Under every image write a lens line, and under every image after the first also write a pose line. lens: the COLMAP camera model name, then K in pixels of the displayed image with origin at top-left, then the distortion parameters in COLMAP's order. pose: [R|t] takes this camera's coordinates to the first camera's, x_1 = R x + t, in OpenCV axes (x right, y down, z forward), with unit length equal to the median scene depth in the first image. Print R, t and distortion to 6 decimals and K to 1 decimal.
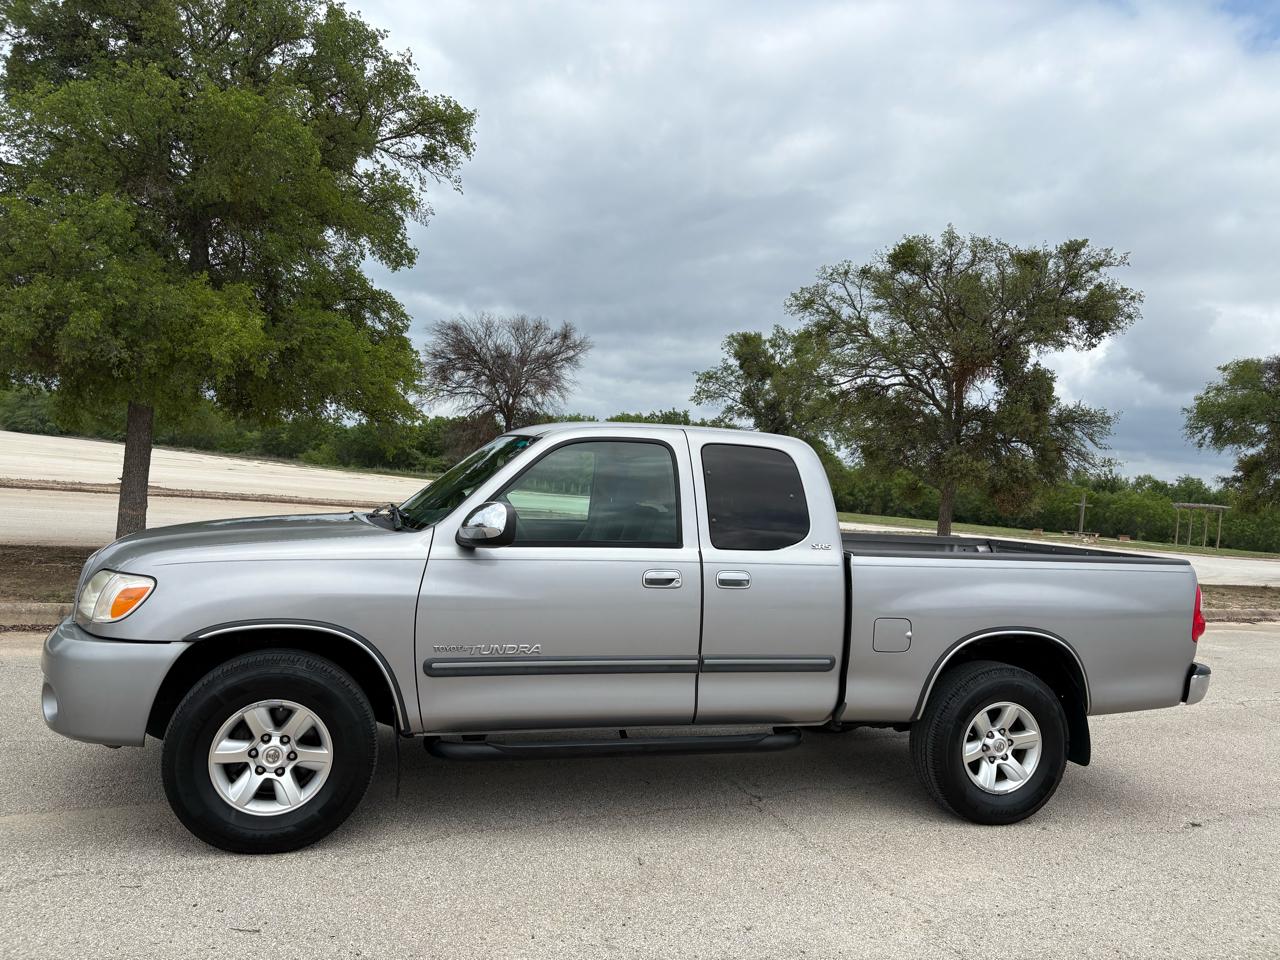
lens RADIAL K [[960.9, 0, 630.3], [0, 960.9, 482.5], [0, 0, 1]] dist [0.051587, -0.057525]
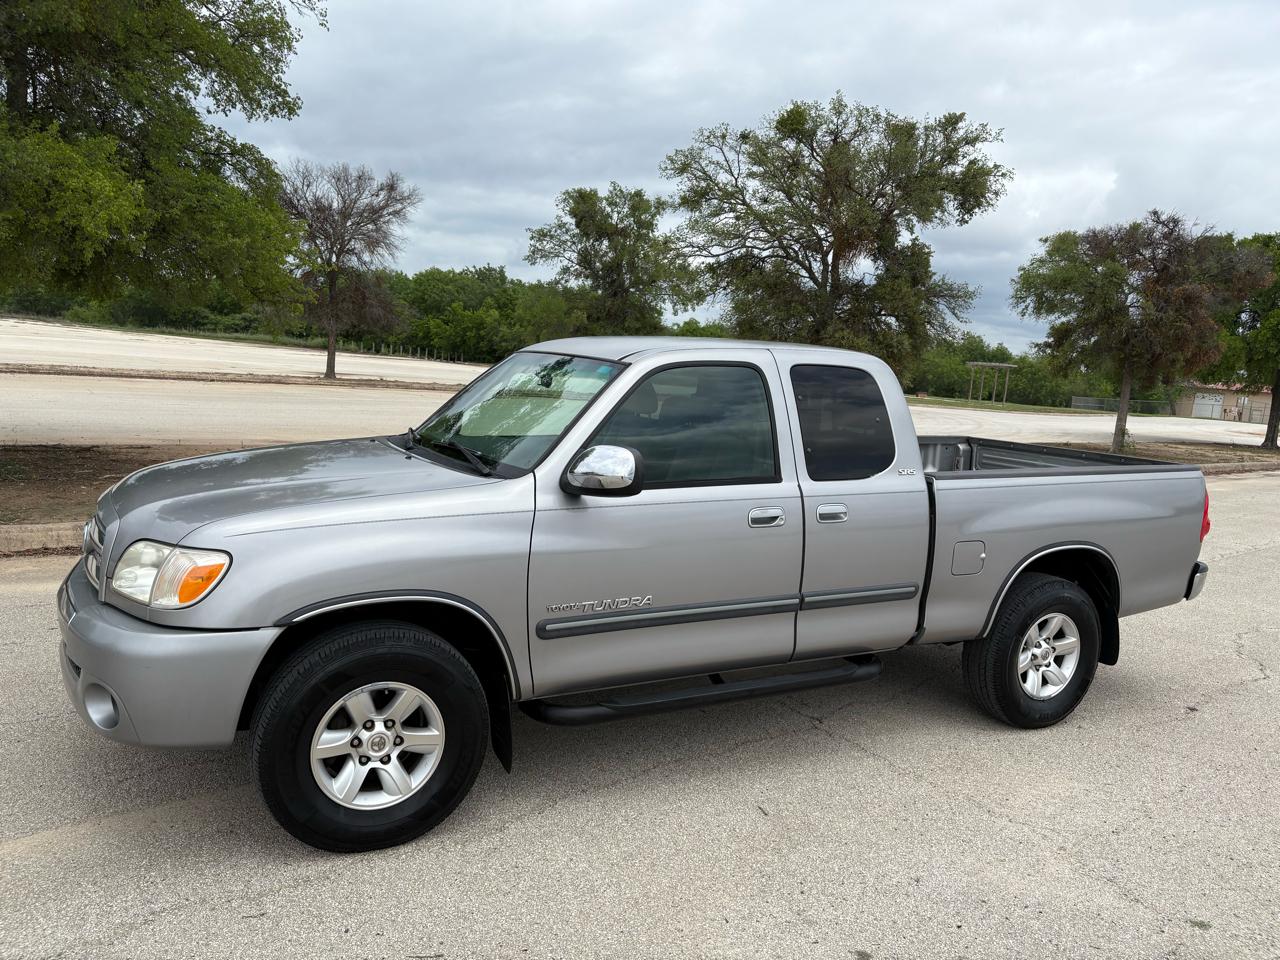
lens RADIAL K [[965.8, 0, 632.6], [0, 965.8, 480.0], [0, 0, 1]] dist [0.044609, -0.056111]
pose [[0.979968, -0.031912, 0.196584, -0.176172], [0.003430, 0.989637, 0.143553, -0.044175], [-0.199127, -0.140003, 0.969921, 0.079471]]
